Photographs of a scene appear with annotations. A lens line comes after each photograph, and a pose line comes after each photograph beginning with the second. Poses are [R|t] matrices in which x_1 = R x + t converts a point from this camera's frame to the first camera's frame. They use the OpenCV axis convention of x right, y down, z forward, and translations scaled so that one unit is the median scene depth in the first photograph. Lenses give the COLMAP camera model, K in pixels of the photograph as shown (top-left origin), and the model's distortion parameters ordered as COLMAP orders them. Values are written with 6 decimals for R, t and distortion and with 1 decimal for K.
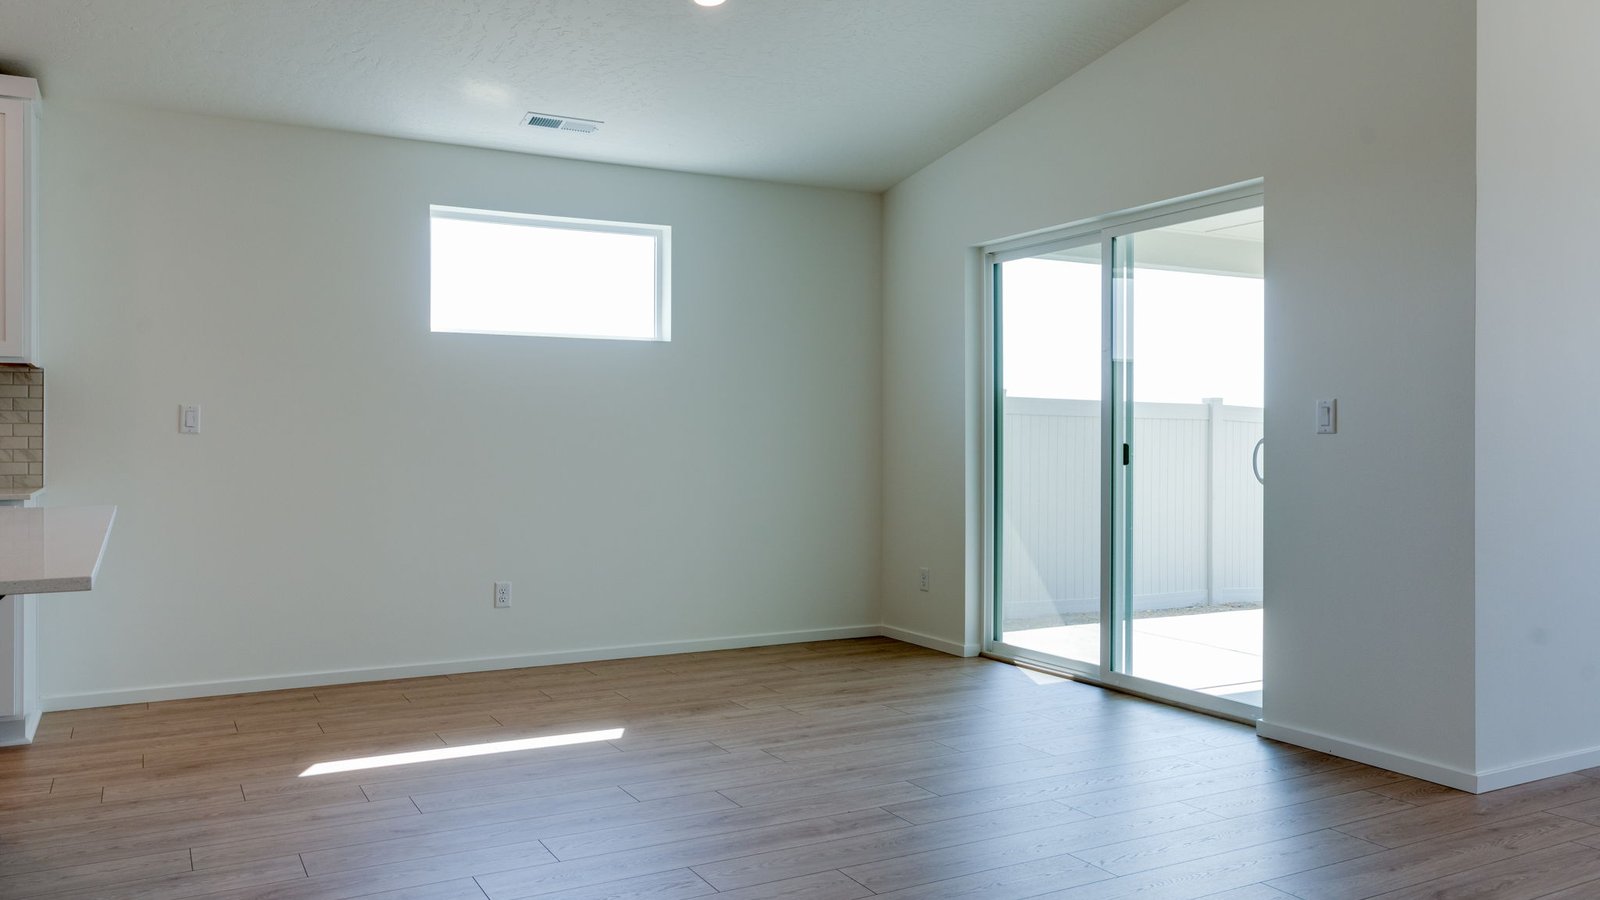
lens RADIAL K [[1191.4, 0, 804.7], [0, 1191.4, 430.6], [0, 0, 1]] dist [0.010451, -0.005300]
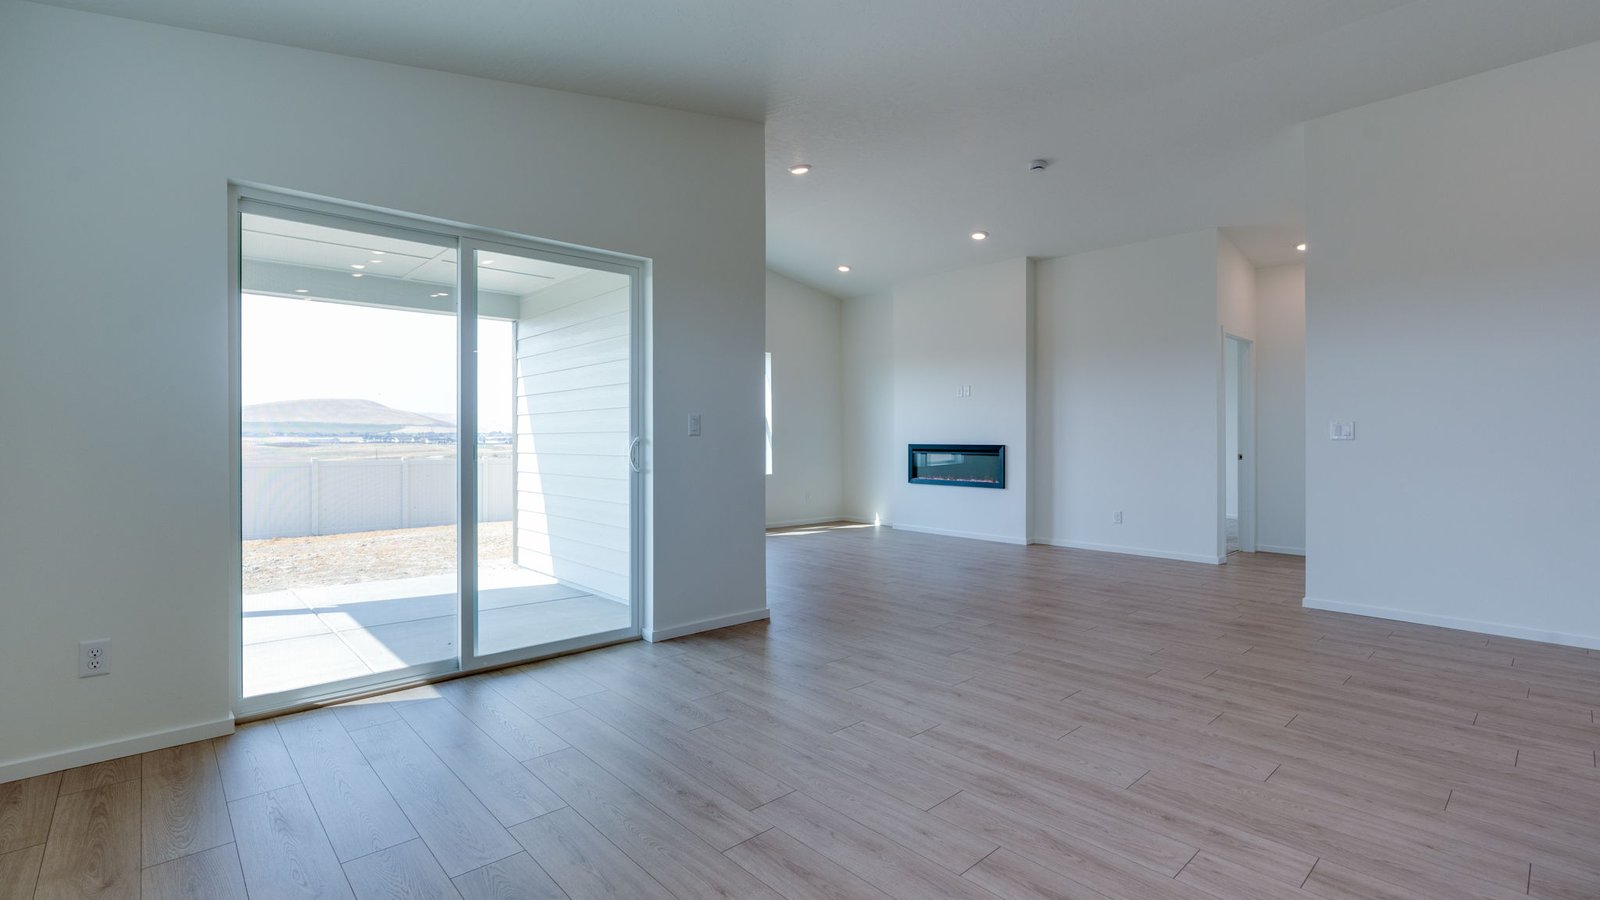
lens RADIAL K [[719.6, 0, 782.1], [0, 719.6, 441.4], [0, 0, 1]] dist [-0.008268, 0.003351]
pose [[-0.232161, -0.004694, 0.972666, -0.617161], [-0.008934, 0.999956, 0.002693, 0.006652], [-0.972636, -0.008064, -0.232192, 1.272393]]
